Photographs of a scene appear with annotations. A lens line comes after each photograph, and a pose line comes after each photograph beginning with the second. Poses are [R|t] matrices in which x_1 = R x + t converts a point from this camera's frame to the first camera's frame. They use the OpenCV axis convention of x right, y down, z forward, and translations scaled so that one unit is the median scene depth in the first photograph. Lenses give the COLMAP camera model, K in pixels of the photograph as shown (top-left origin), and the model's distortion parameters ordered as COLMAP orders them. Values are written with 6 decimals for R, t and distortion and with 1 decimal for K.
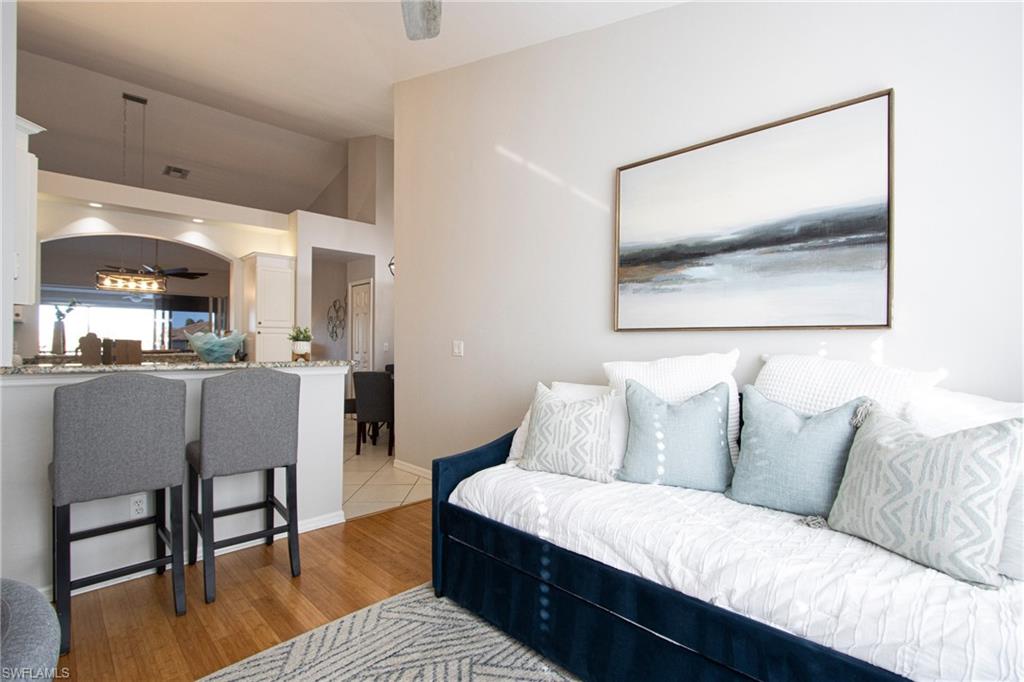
lens RADIAL K [[478.3, 0, 504.8], [0, 478.3, 341.0], [0, 0, 1]] dist [-0.009048, 0.000079]
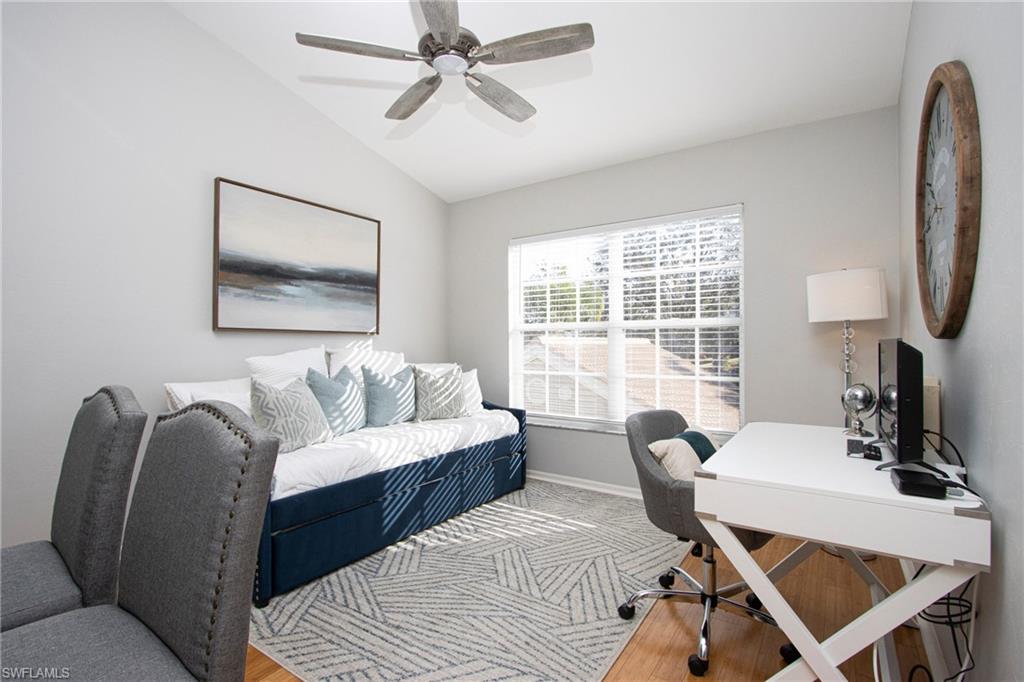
lens RADIAL K [[478.3, 0, 508.8], [0, 478.3, 340.4], [0, 0, 1]] dist [-0.009048, 0.000079]
pose [[-0.187029, 0.000364, 0.982354, -1.020869], [-0.008157, 0.999965, -0.001924, -0.000061], [-0.982321, -0.008373, -0.187019, 0.610094]]
